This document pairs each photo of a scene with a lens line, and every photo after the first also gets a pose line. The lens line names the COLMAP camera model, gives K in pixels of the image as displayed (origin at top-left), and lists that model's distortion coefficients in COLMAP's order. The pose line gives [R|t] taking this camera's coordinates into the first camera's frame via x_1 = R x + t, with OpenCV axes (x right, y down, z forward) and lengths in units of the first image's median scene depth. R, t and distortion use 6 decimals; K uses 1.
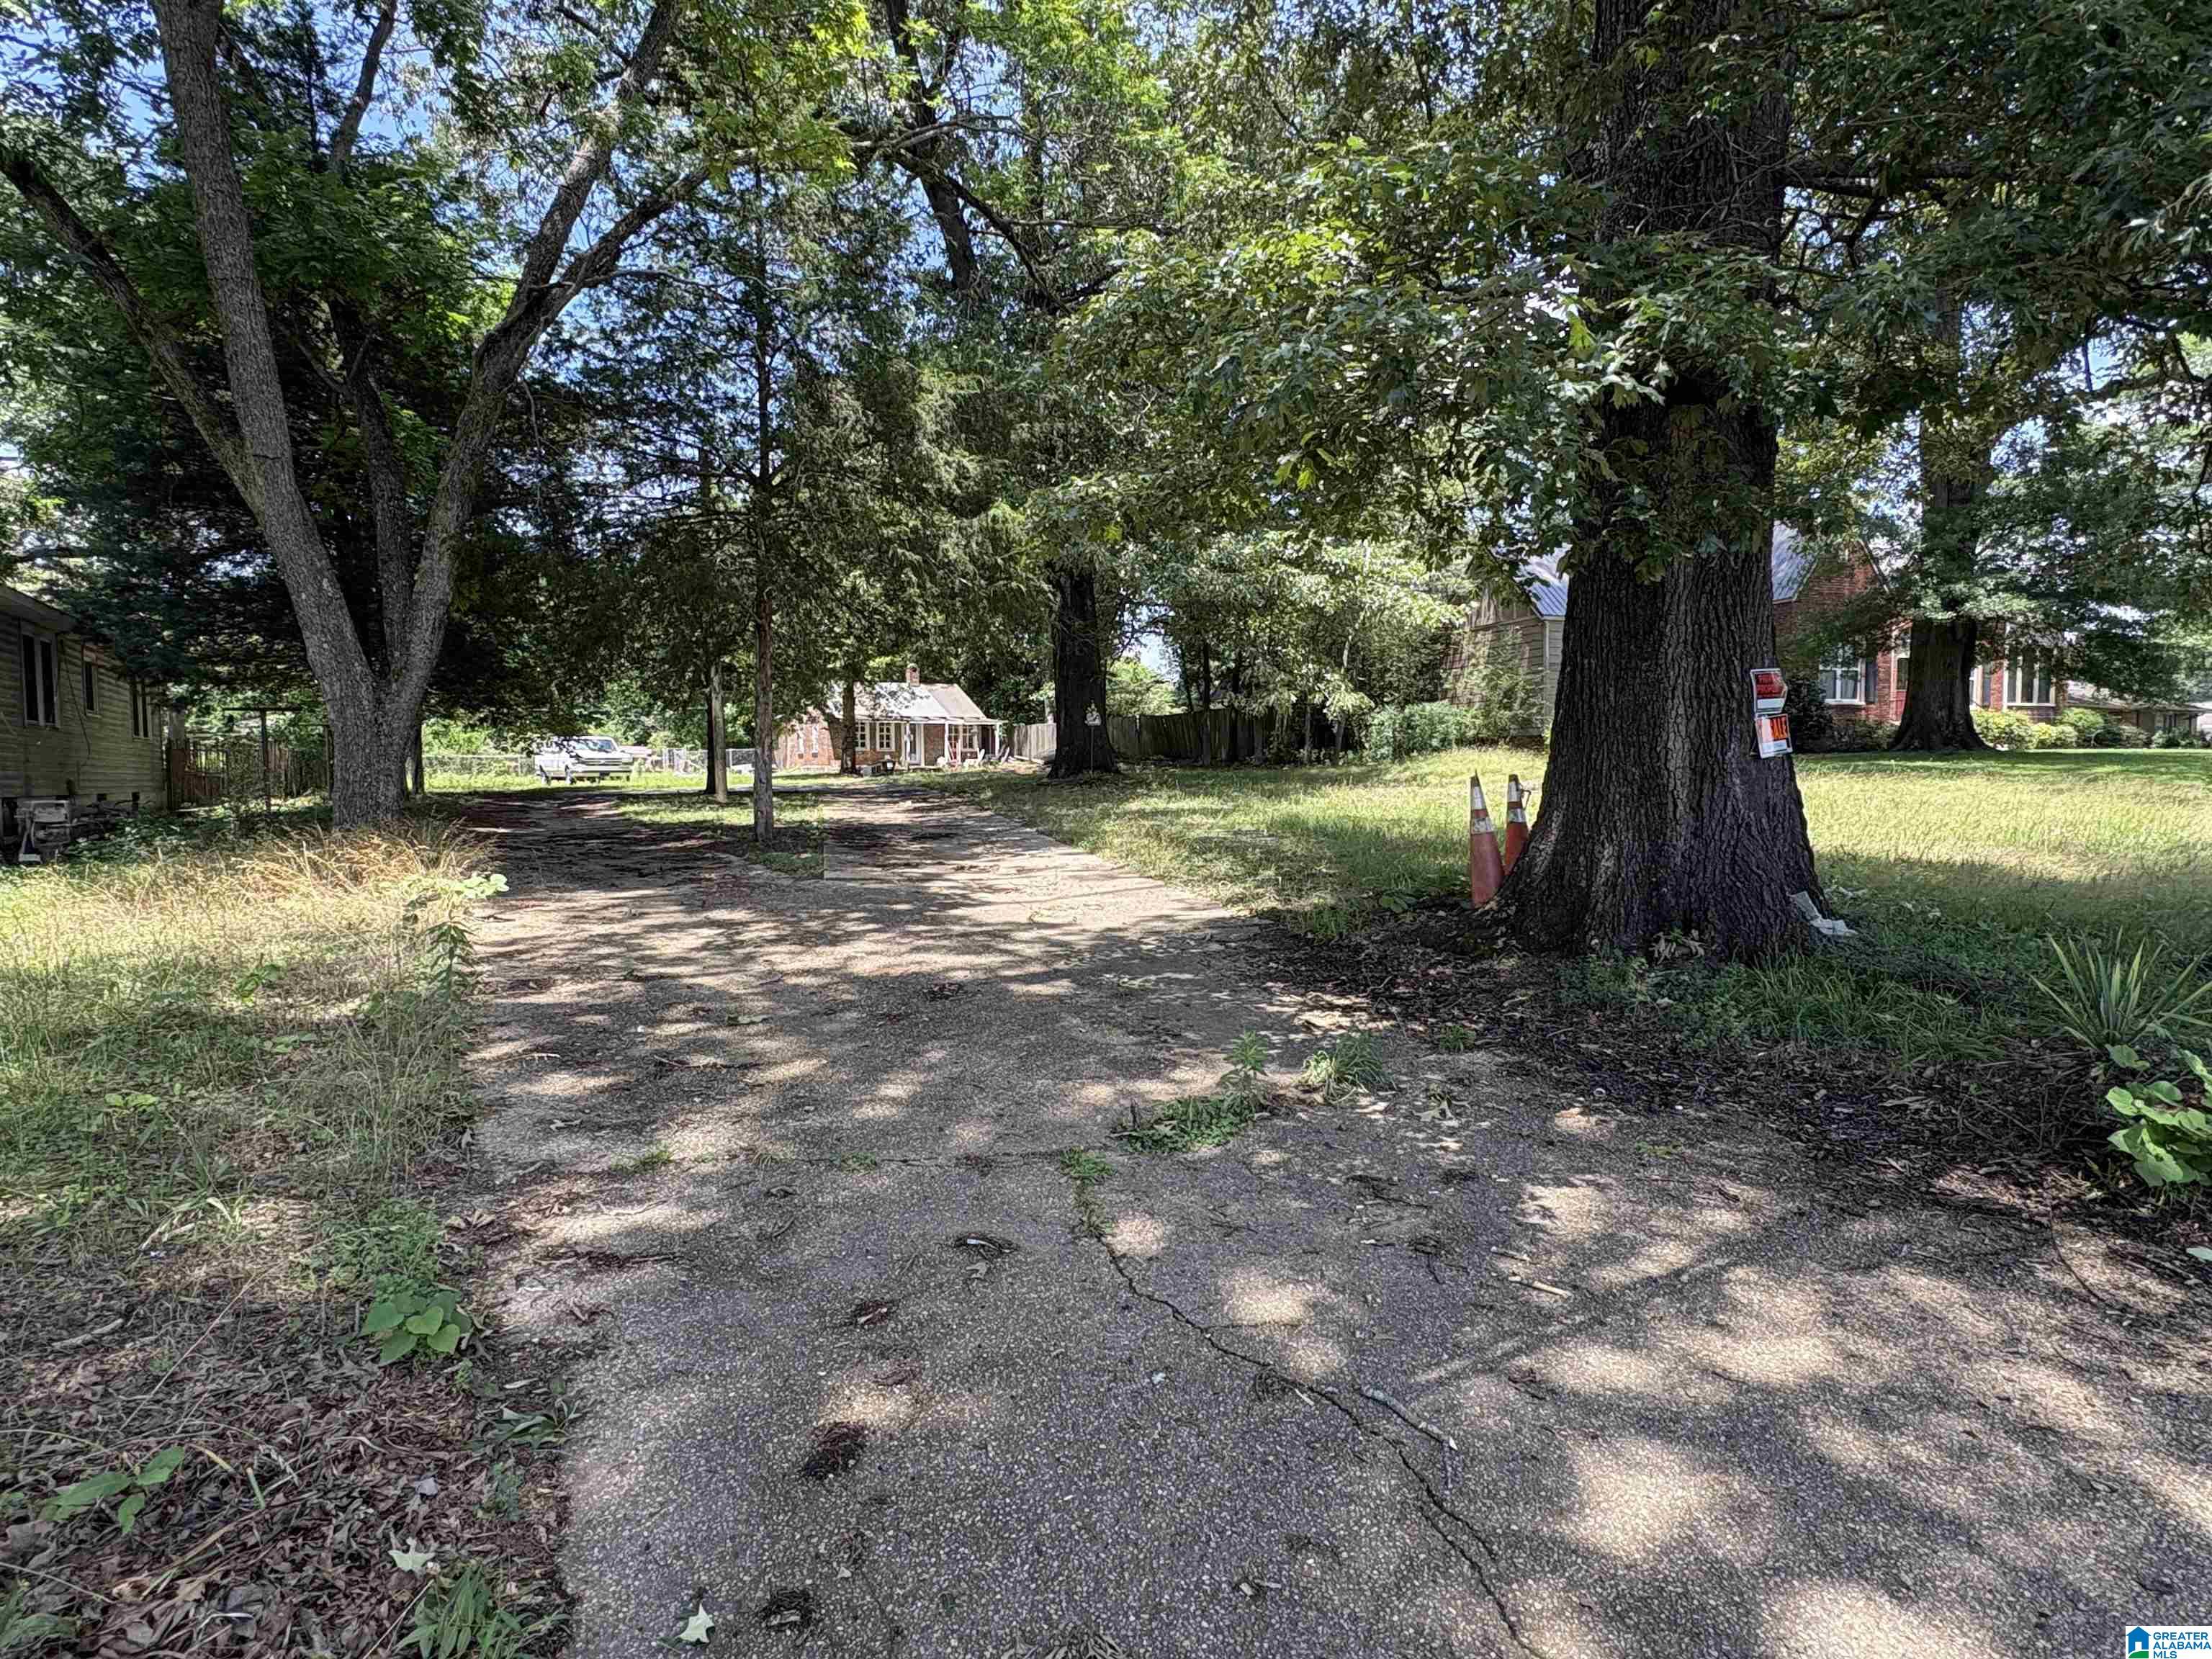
lens RADIAL K [[1118.4, 0, 1096.9], [0, 1118.4, 811.1], [0, 0, 1]] dist [0.003192, 0.000895]
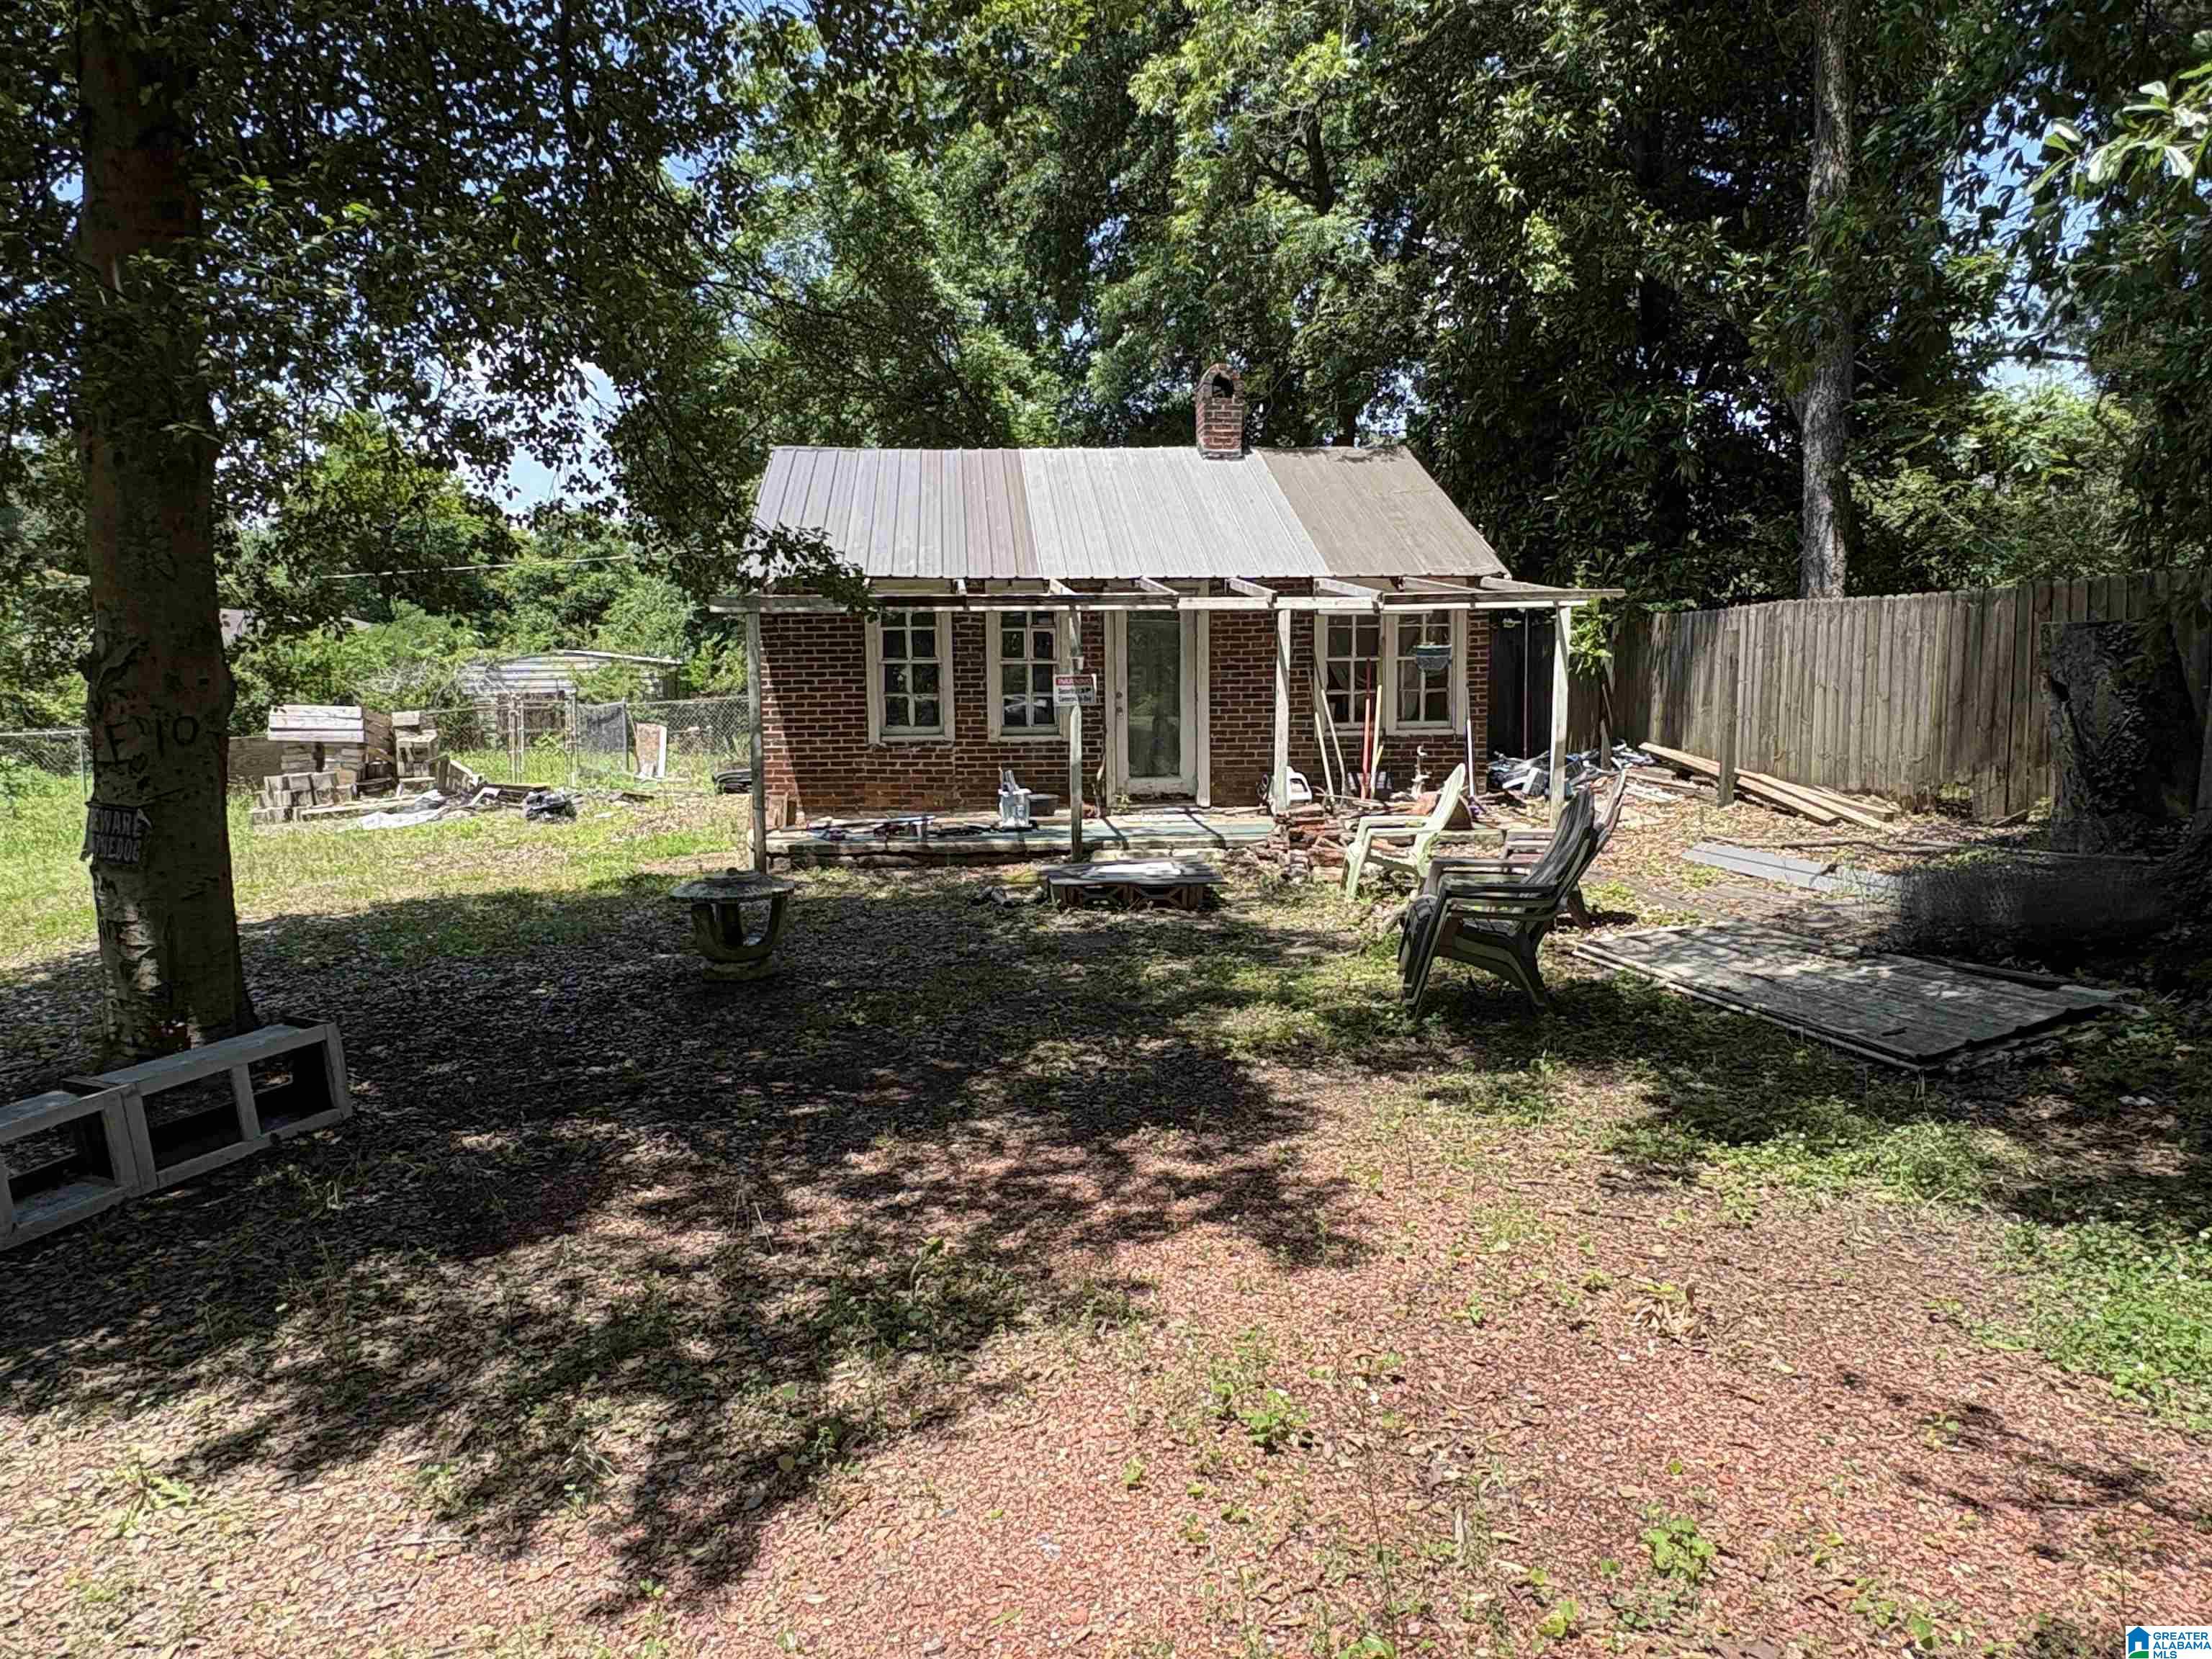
lens RADIAL K [[1383.3, 0, 1104.7], [0, 1383.3, 828.9], [0, 0, 1]] dist [-0.005184, -0.001215]
pose [[0.911212, 0.045174, -0.409454, -0.087222], [-0.010954, 0.996275, 0.085539, -0.082943], [0.411793, -0.073459, 0.908312, 1.047121]]
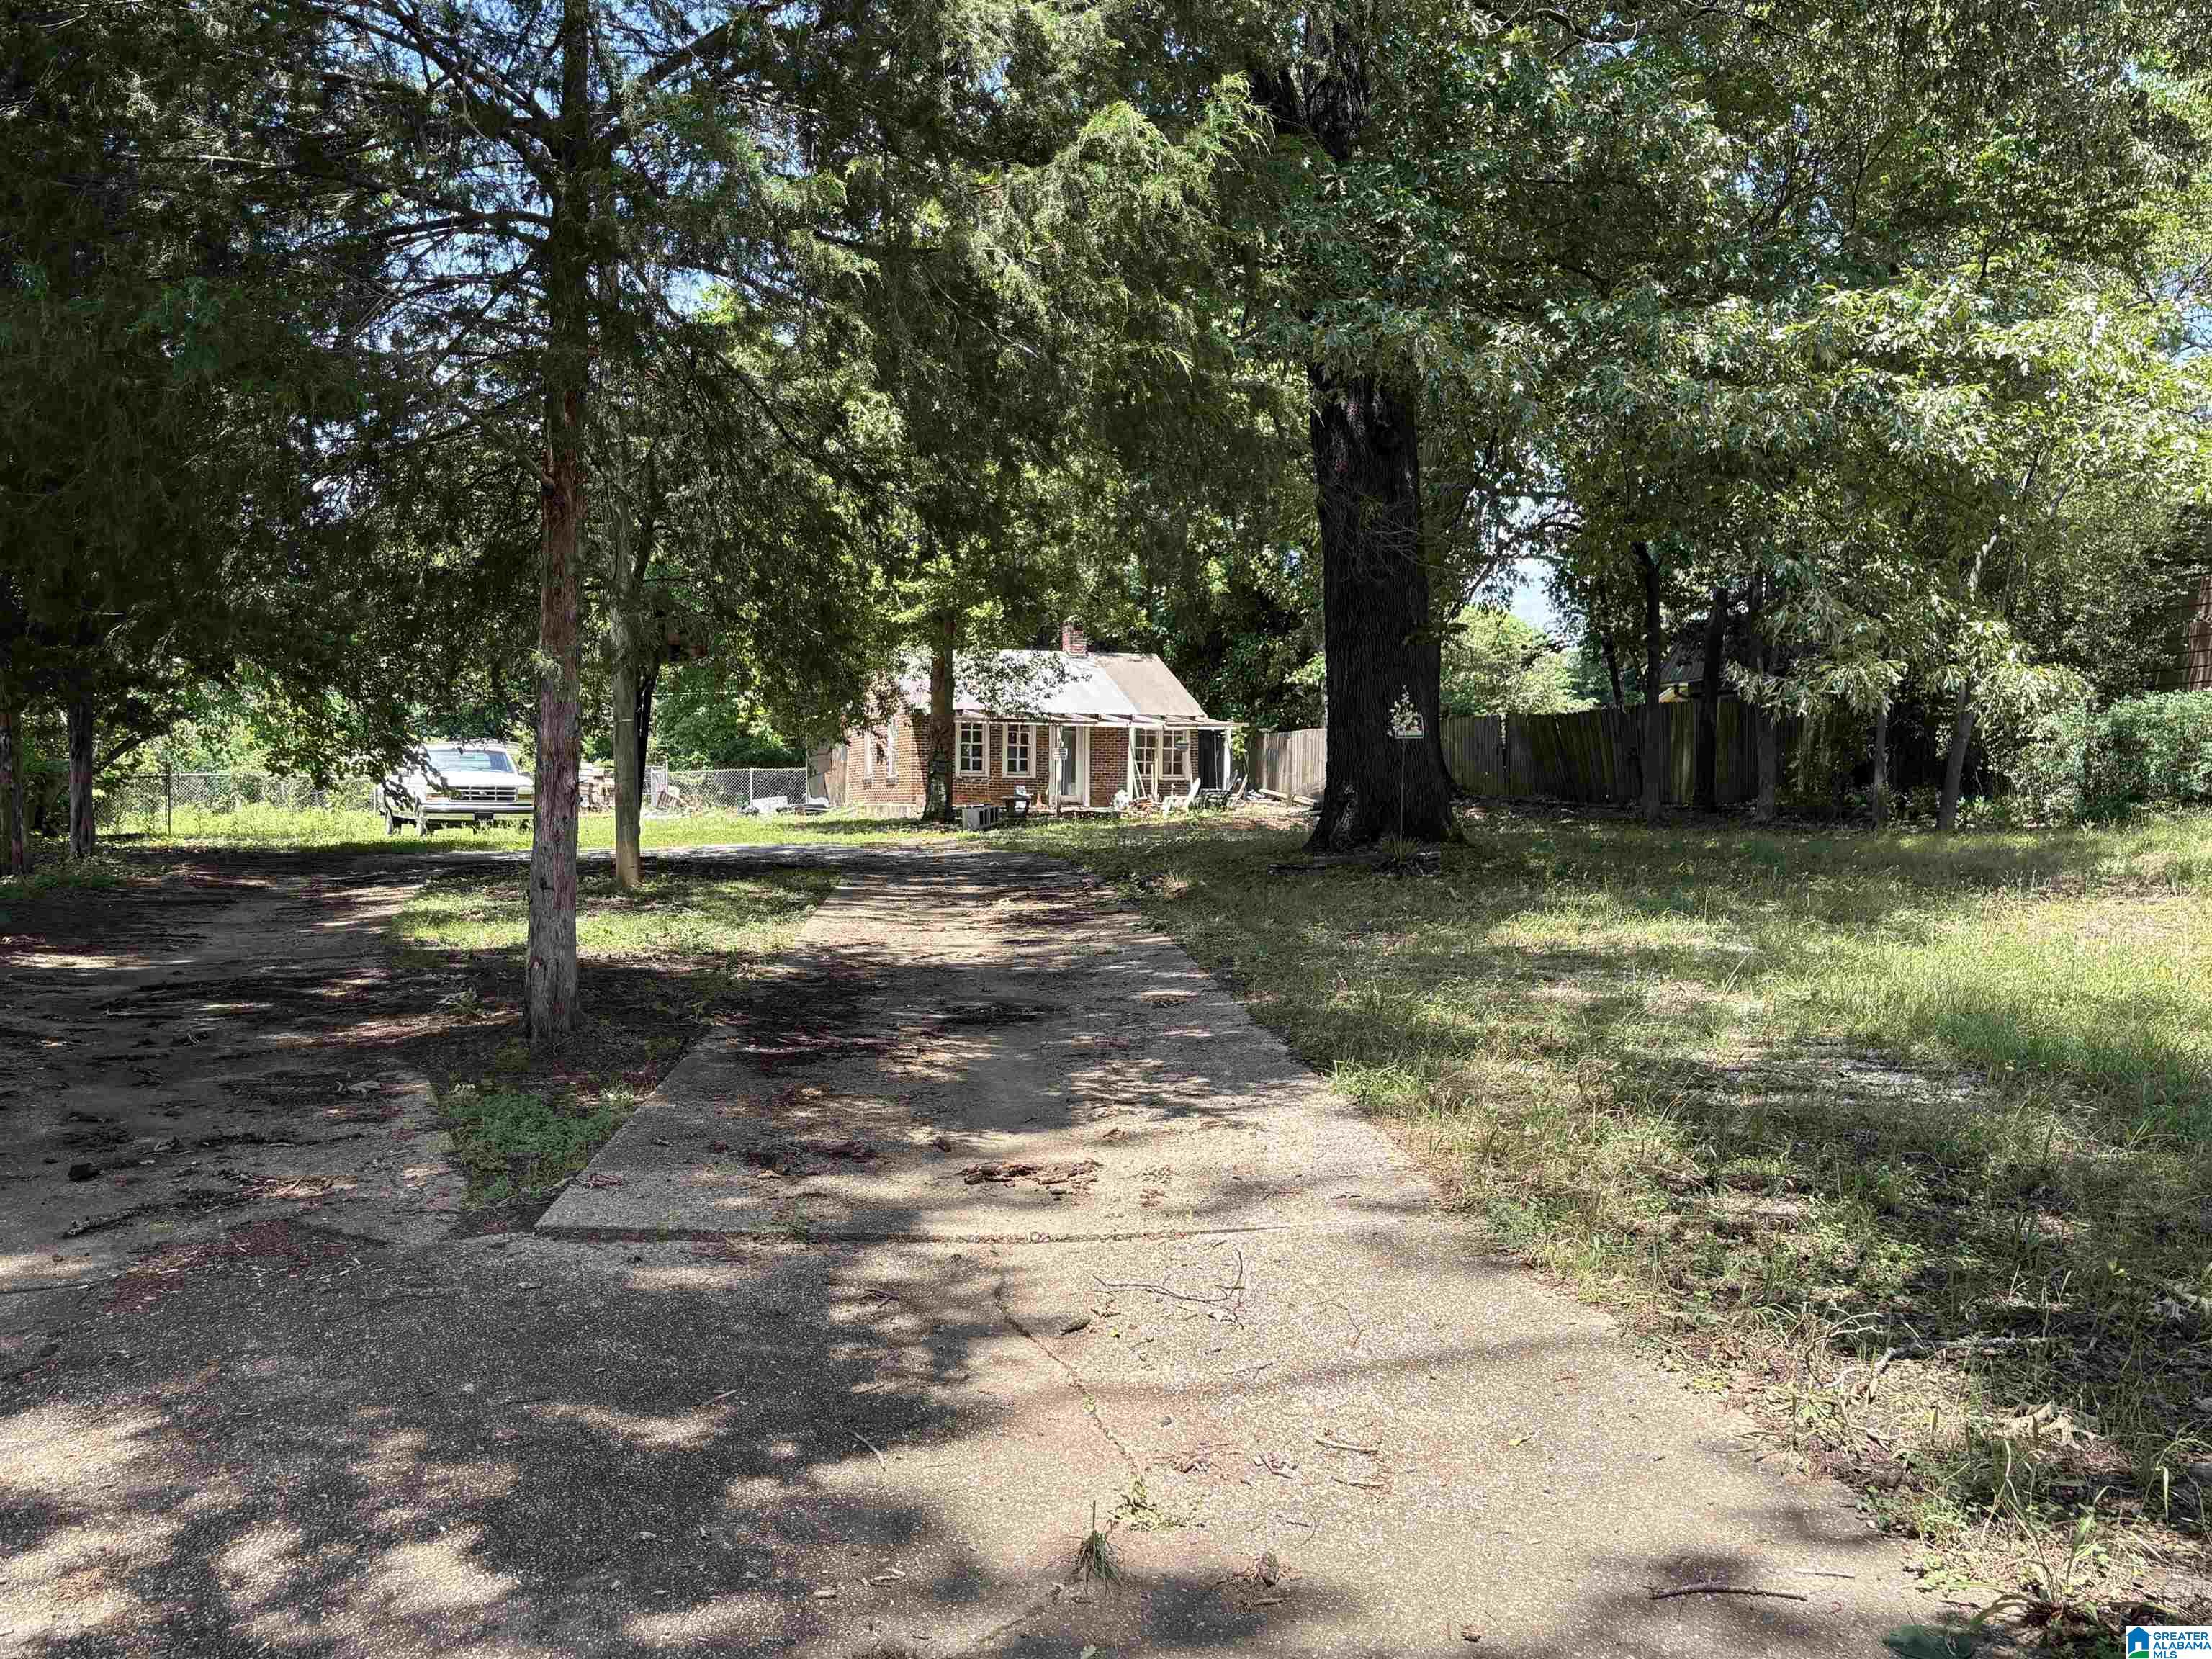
lens RADIAL K [[1916.0, 0, 1104.8], [0, 1916.0, 844.6], [0, 0, 1]] dist [0.063090, -0.041045]
pose [[0.986453, 0.019015, -0.162940, 0.001789], [-0.021524, 0.999675, -0.013647, -0.014221], [0.162627, 0.016969, 0.986542, 0.145823]]
